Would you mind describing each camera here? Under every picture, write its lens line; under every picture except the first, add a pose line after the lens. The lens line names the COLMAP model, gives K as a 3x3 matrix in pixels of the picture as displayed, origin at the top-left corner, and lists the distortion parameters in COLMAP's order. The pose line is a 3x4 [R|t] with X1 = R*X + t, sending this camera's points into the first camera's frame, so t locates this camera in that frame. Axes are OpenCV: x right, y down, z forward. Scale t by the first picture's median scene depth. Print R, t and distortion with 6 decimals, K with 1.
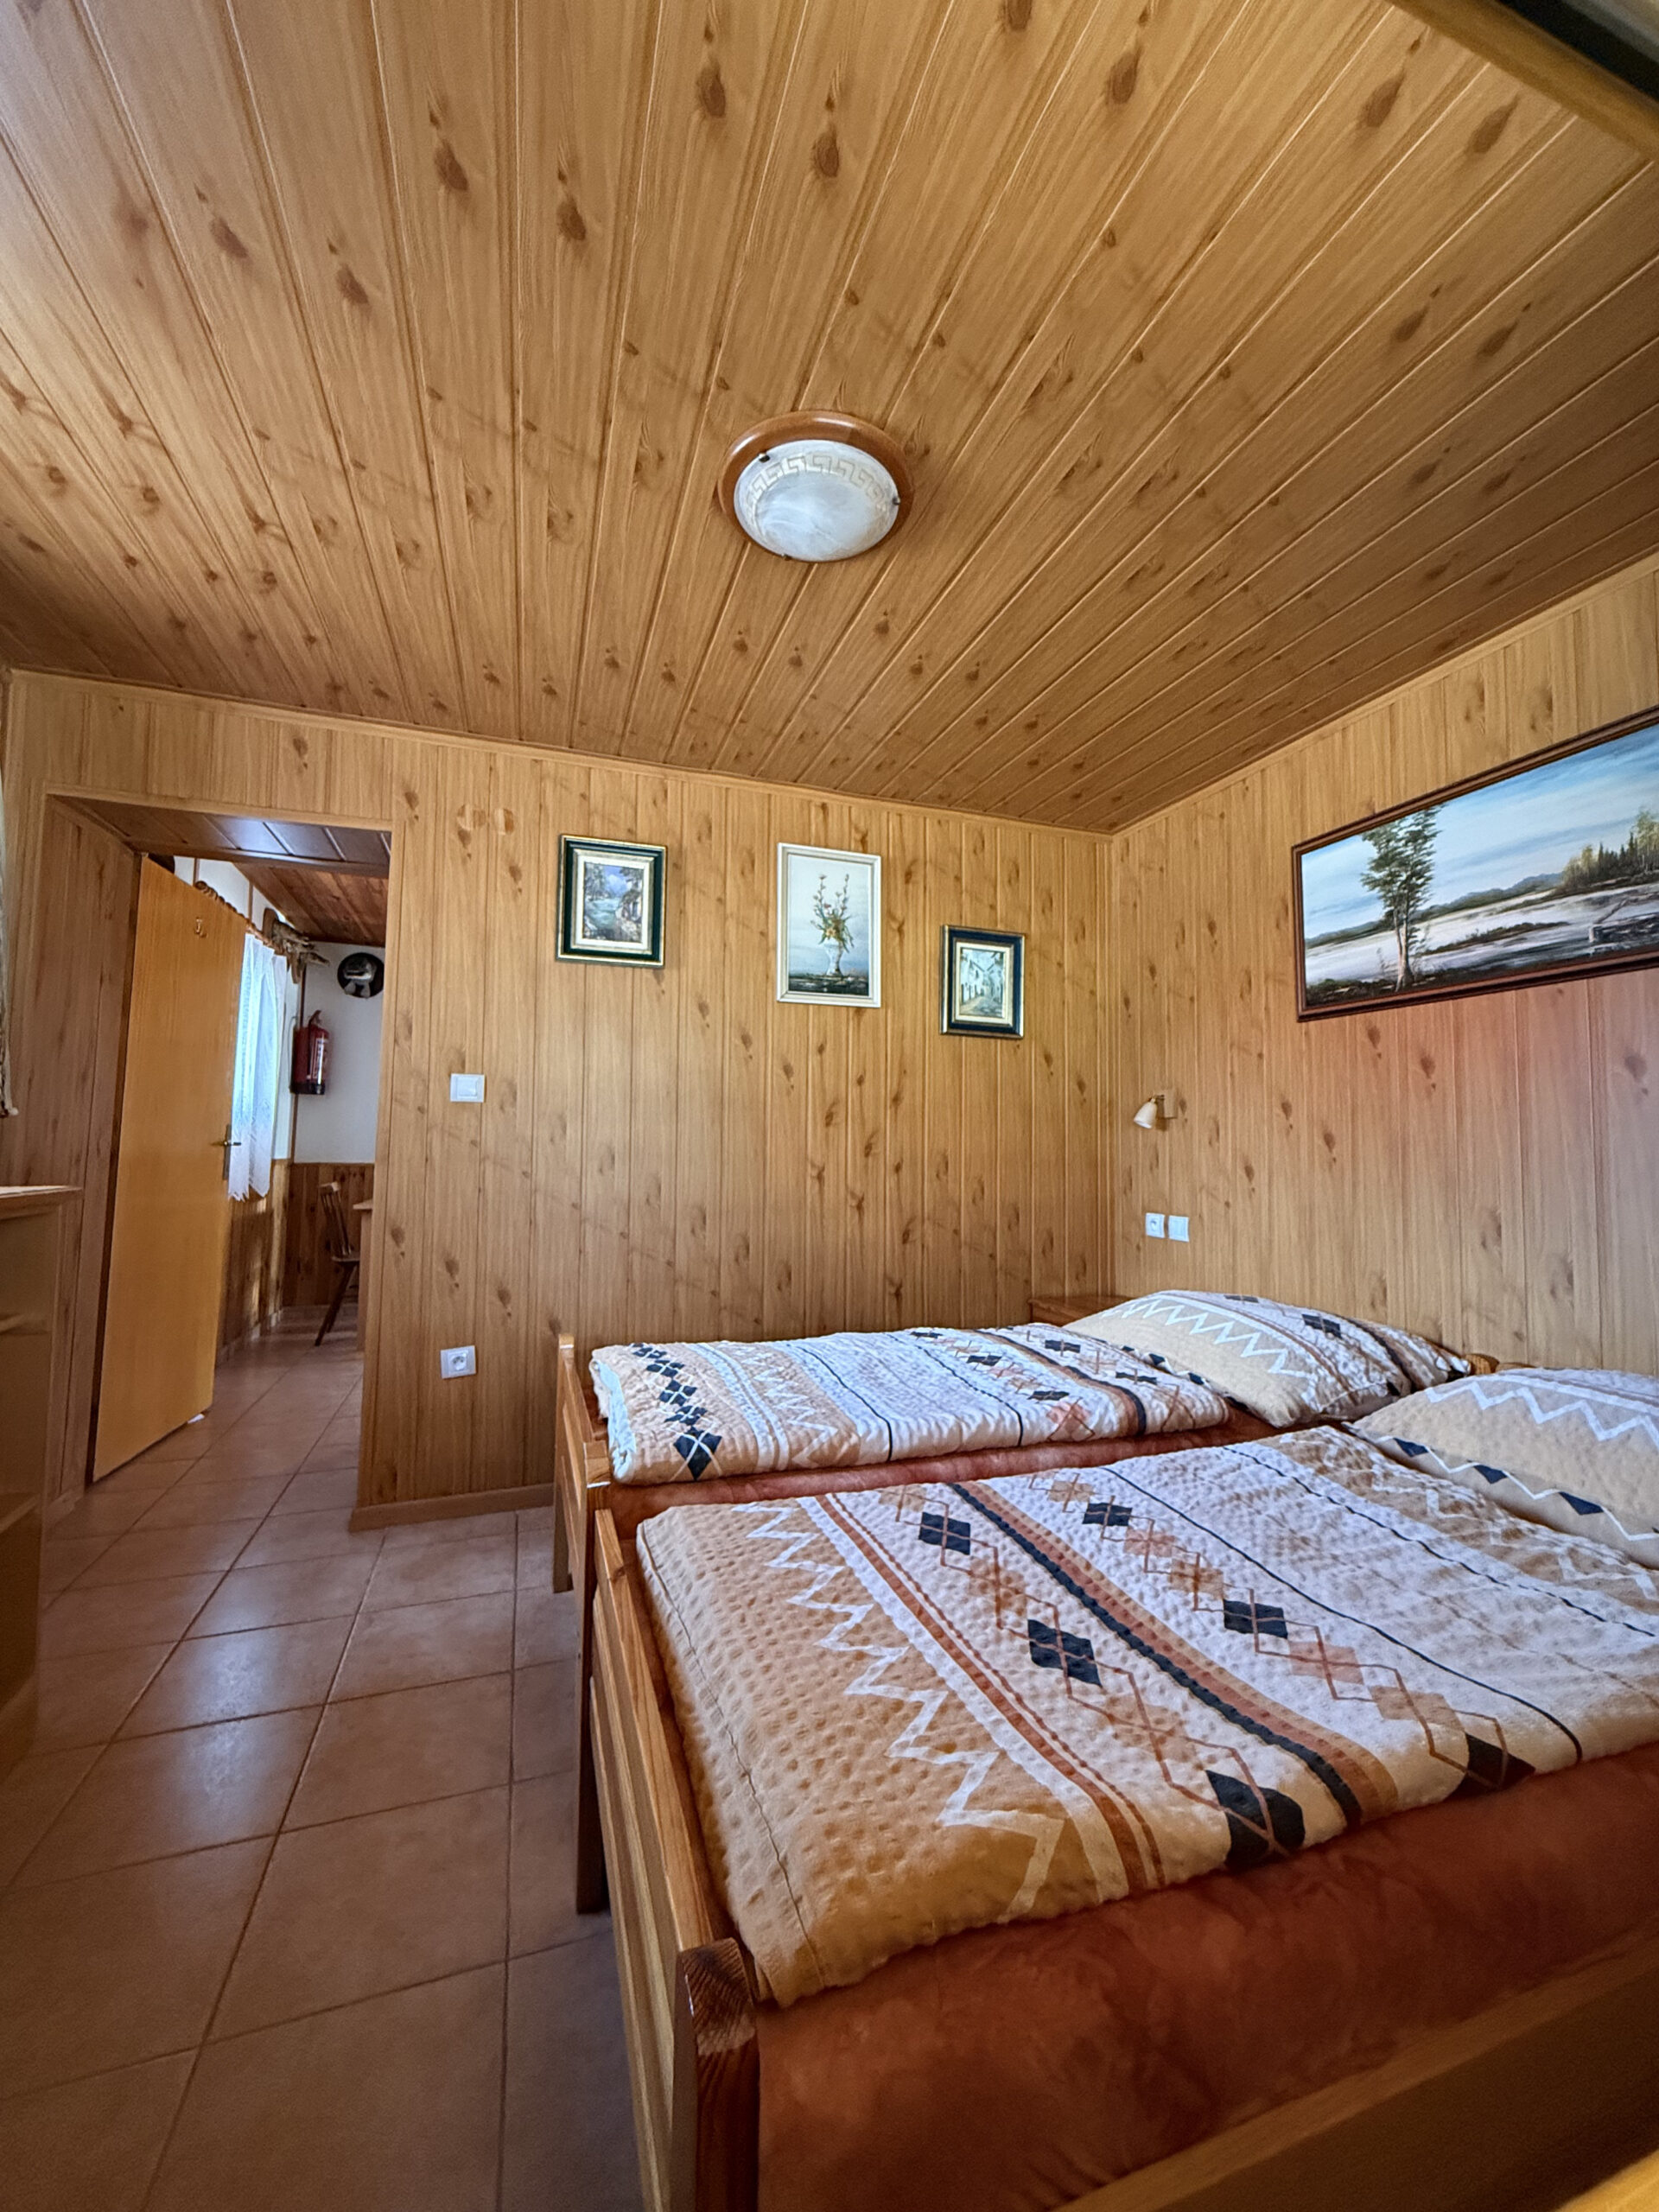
lens RADIAL K [[879.7, 0, 829.7], [0, 879.7, 1098.4], [0, 0, 1]] dist [-0.000296, -0.000246]
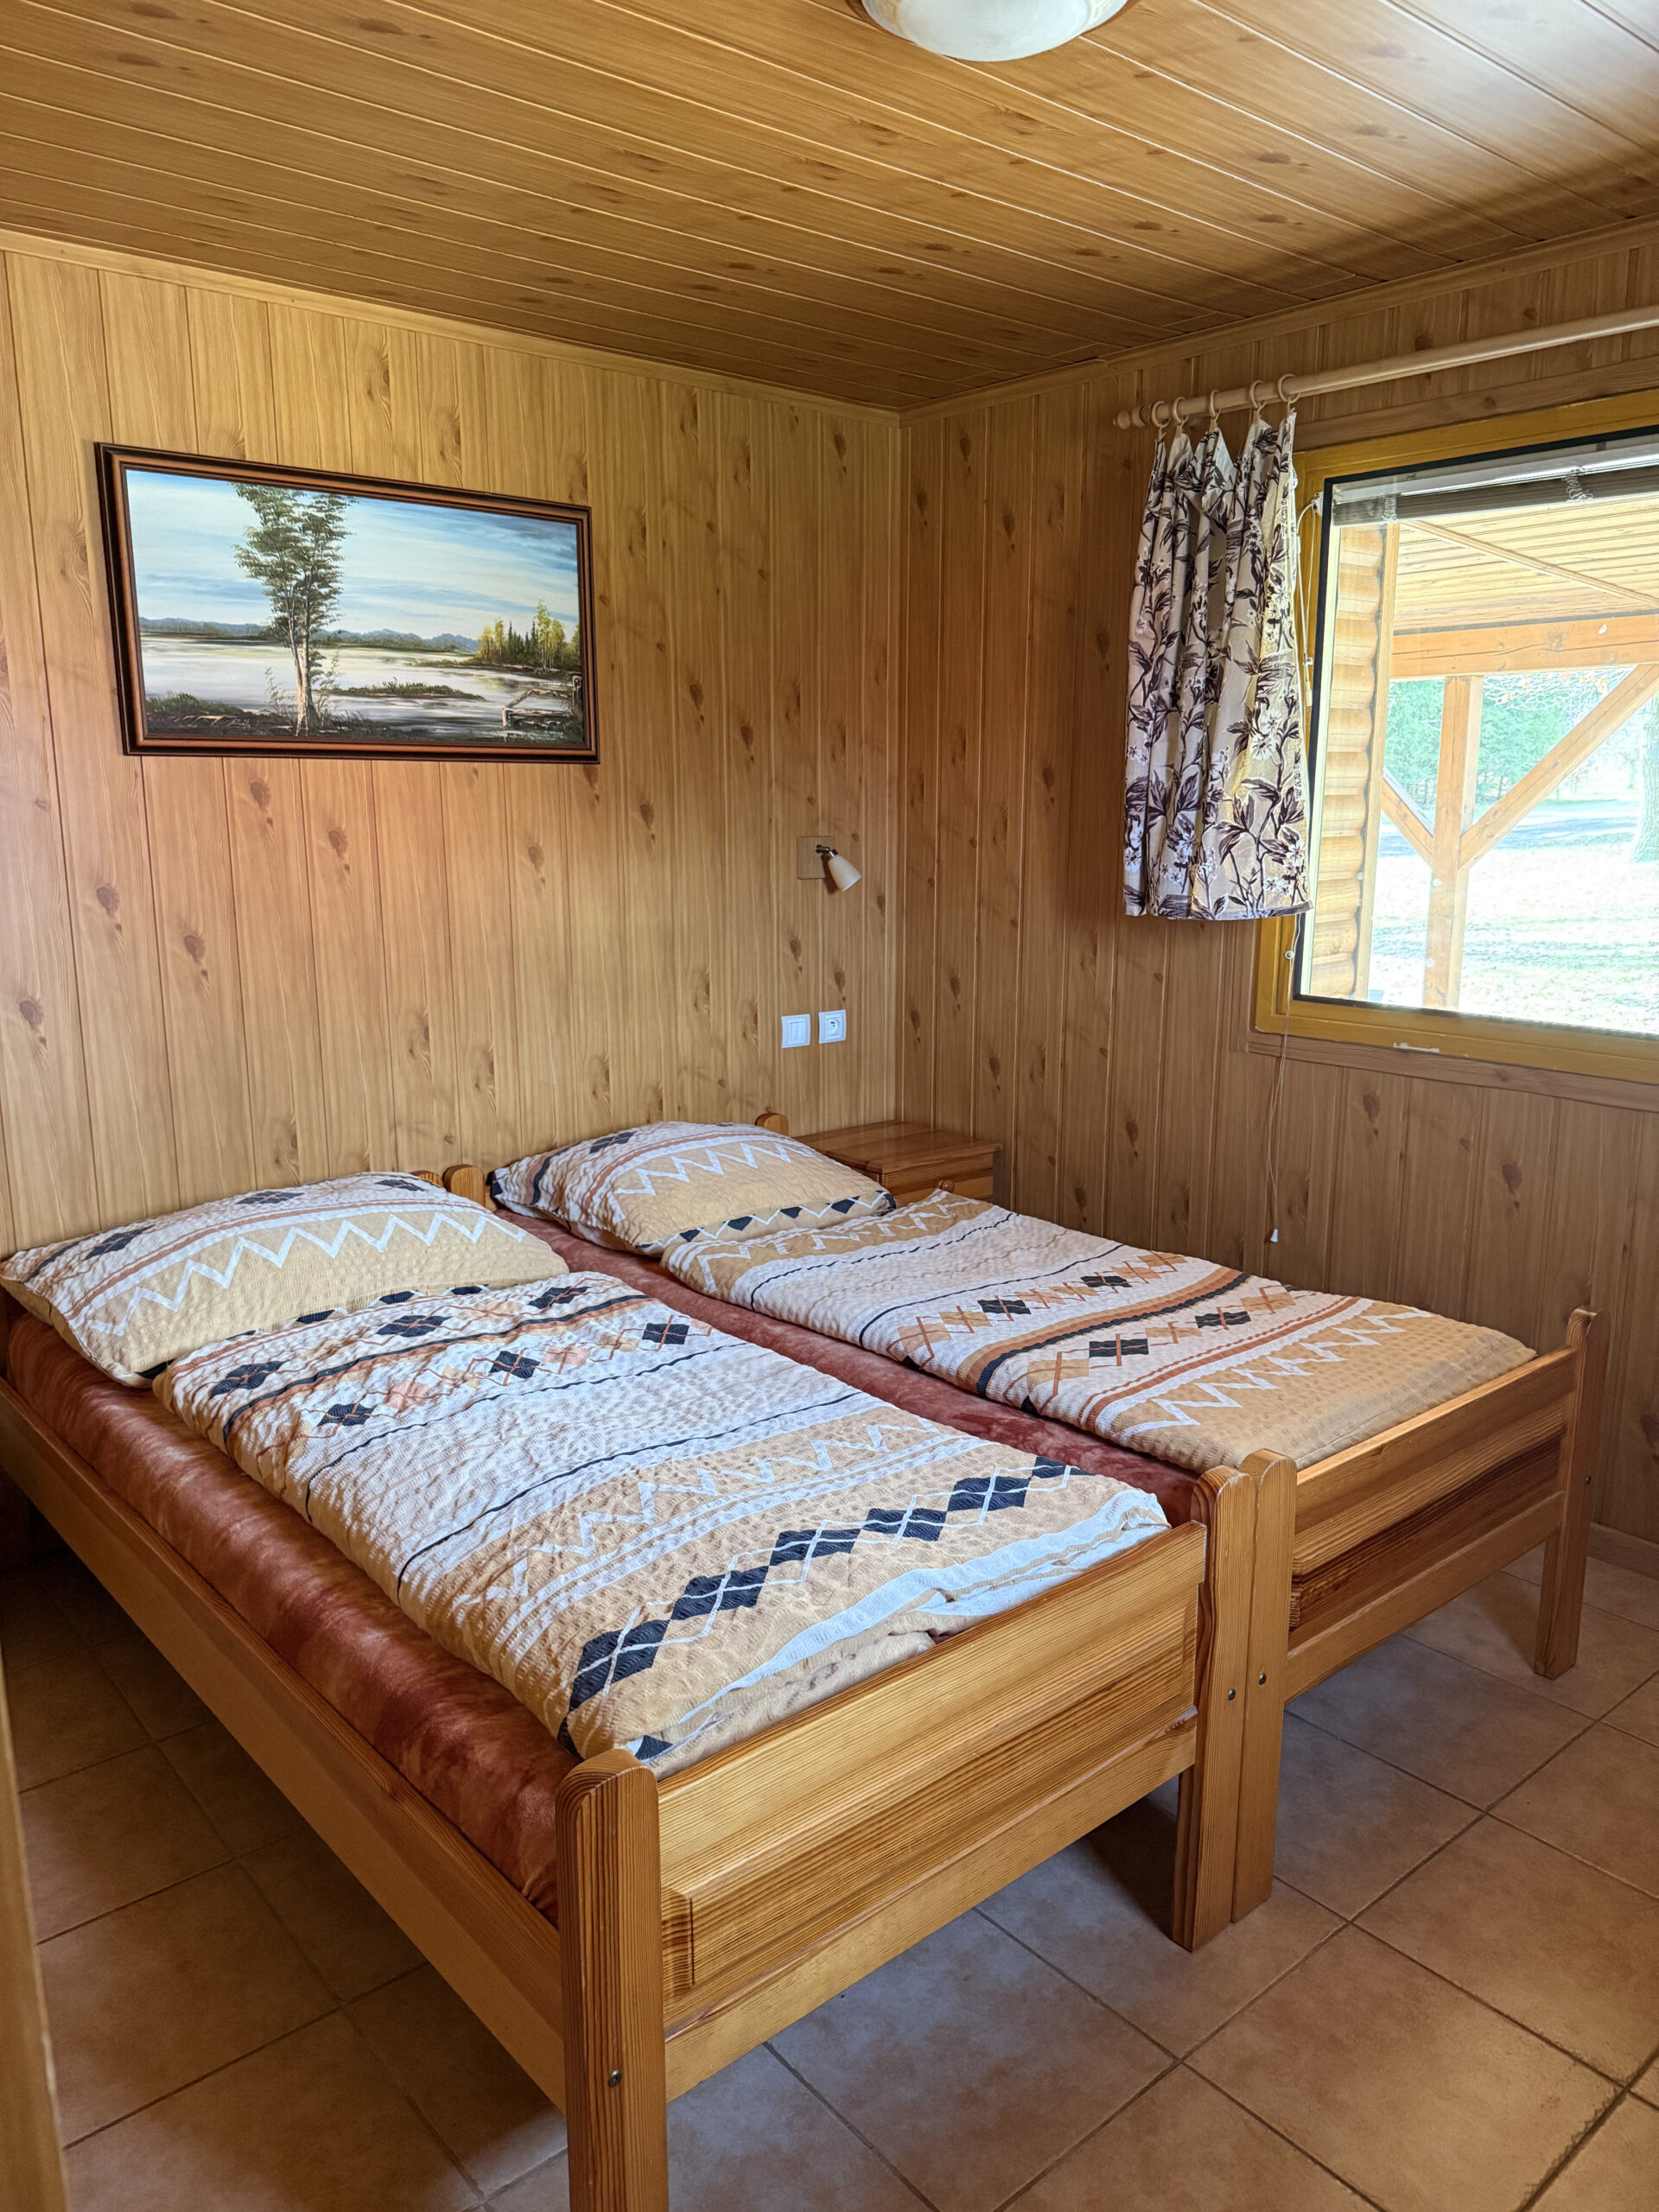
lens RADIAL K [[1582.9, 0, 828.0], [0, 1582.9, 1115.2], [0, 0, 1]] dist [0.035142, -0.044764]
pose [[-0.362977, -0.189434, 0.912339, -0.836991], [-0.049381, 0.981651, 0.184179, -0.081717], [-0.930489, 0.021800, -0.365671, 1.144560]]
